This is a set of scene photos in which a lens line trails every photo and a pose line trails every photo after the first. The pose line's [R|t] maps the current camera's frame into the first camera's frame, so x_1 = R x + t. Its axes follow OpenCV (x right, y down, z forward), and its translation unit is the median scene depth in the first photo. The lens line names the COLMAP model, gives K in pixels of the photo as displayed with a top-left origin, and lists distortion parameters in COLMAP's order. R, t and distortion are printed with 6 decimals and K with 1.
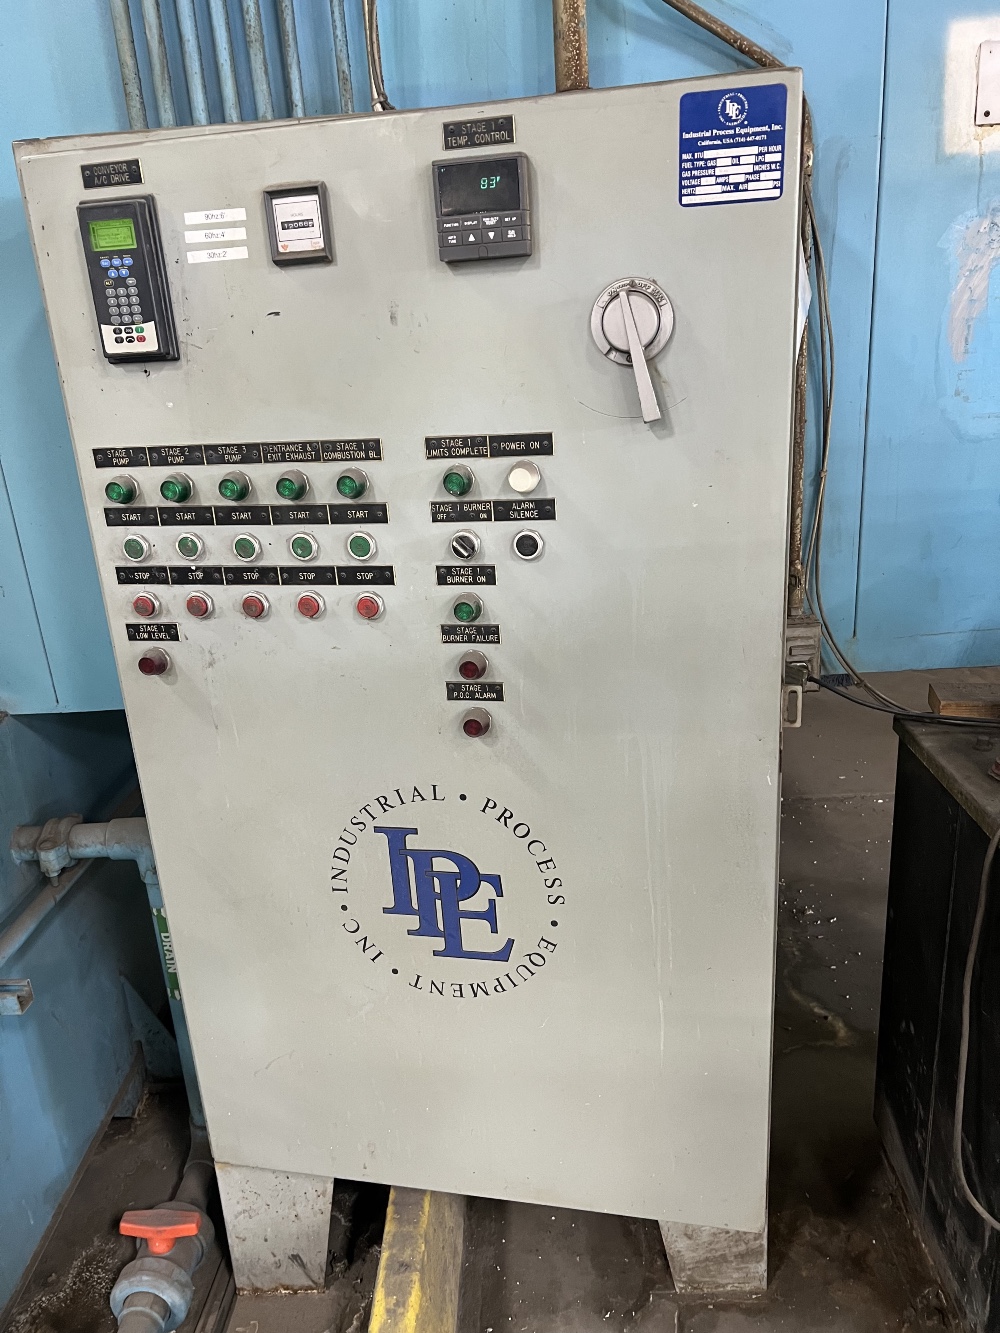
lens RADIAL K [[994.1, 0, 500.7], [0, 994.1, 672.1], [0, 0, 1]] dist [0.019127, -0.012517]
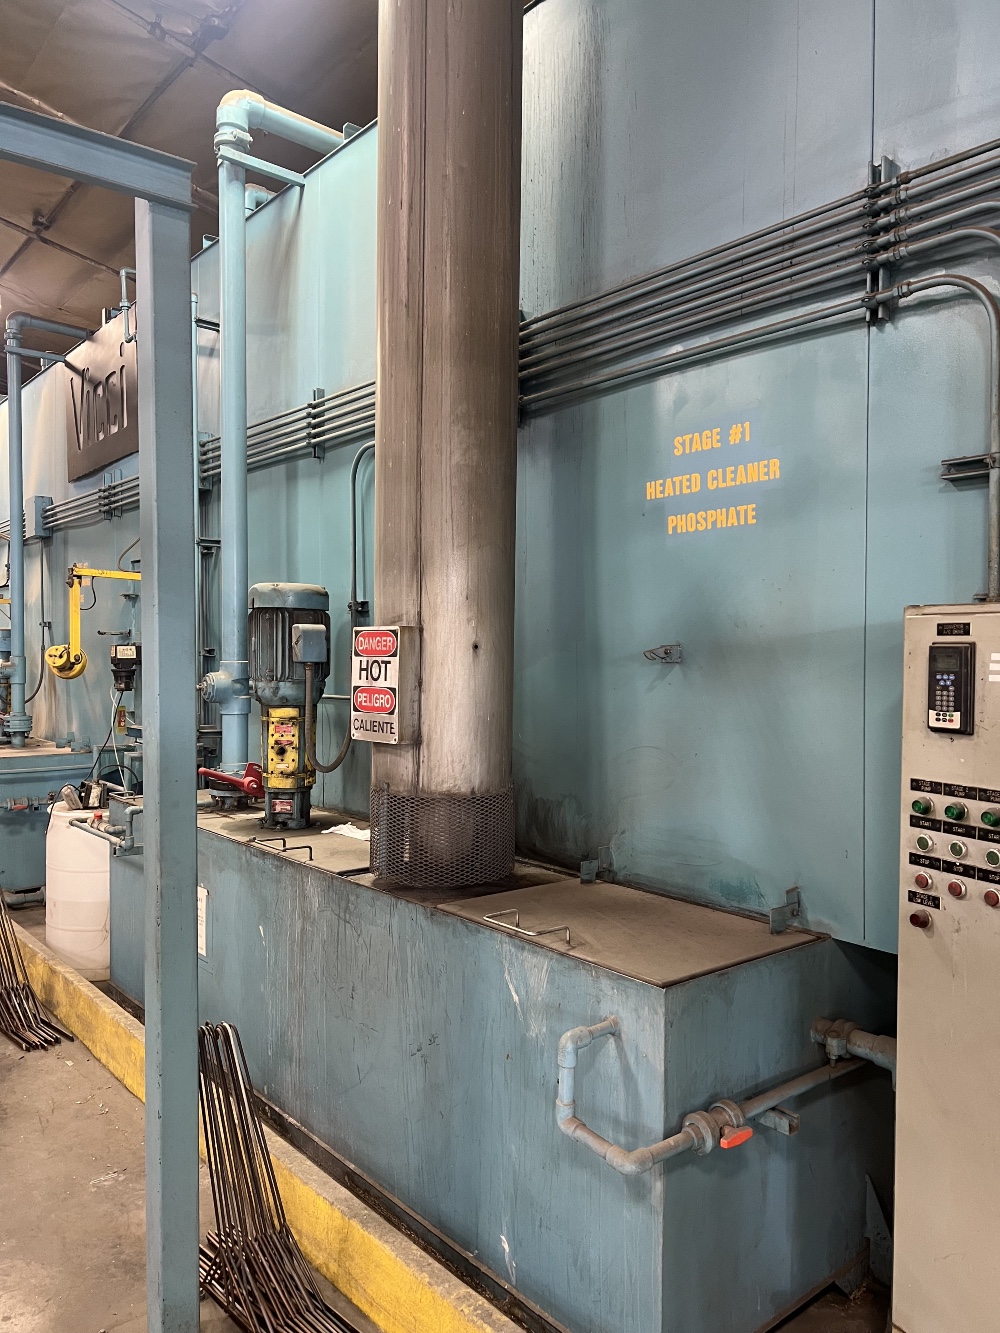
lens RADIAL K [[994.1, 0, 499.5], [0, 994.1, 669.9], [0, 0, 1]] dist [0.019127, -0.012517]
pose [[0.654668, 0.079746, -0.751698, 0.358006], [-0.294029, 0.942974, -0.156037, 0.060232], [0.696388, 0.323173, 0.640783, -0.564103]]
